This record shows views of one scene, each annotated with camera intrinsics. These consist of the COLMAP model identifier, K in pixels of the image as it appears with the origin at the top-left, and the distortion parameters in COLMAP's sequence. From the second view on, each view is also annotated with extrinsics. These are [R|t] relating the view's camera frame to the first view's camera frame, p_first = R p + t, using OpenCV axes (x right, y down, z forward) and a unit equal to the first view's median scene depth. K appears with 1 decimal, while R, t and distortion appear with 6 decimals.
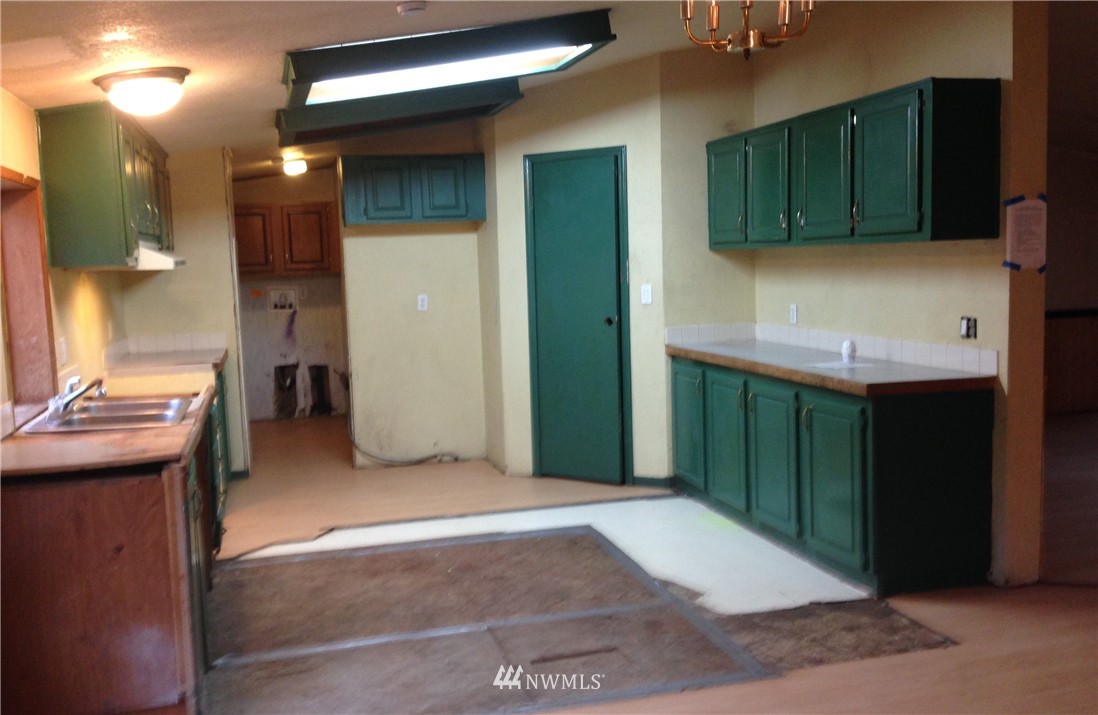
lens RADIAL K [[1034.6, 0, 549.6], [0, 1034.6, 361.6], [0, 0, 1]] dist [-0.001743, 0.000000]
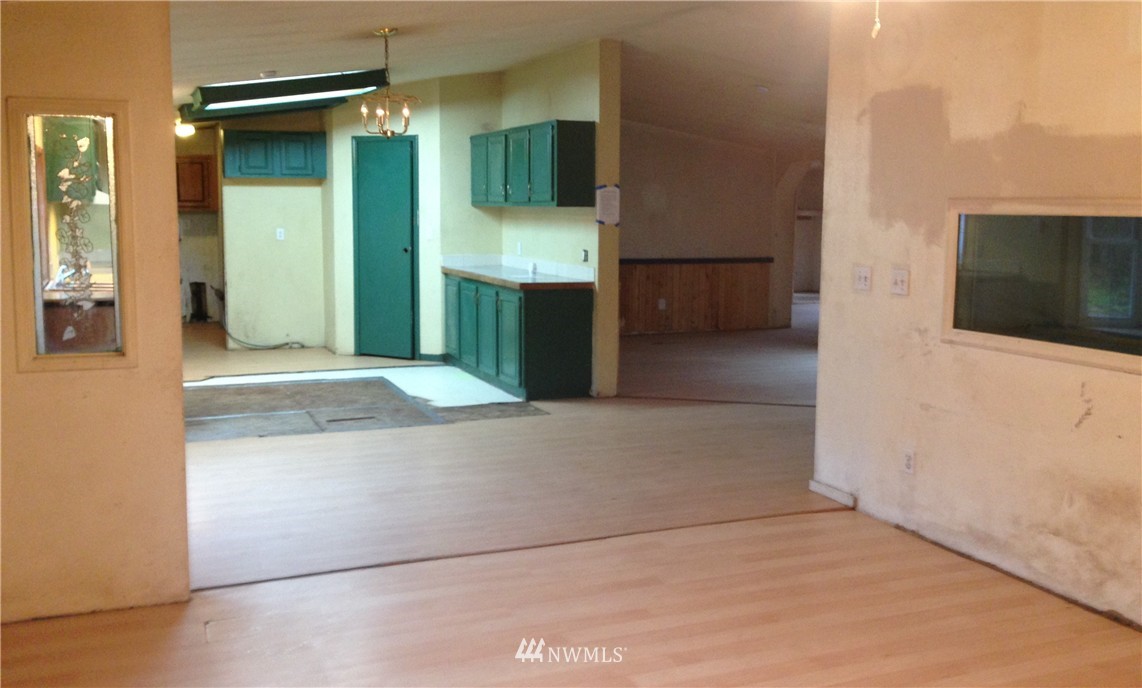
lens RADIAL K [[1080.4, 0, 588.3], [0, 1080.4, 325.5], [0, 0, 1]] dist [0.015891, 0.000000]
pose [[0.989672, 0.026084, 0.140955, 0.105213], [-0.027381, 0.999599, 0.007273, 0.053710], [-0.140709, -0.011057, 0.989989, -0.621848]]
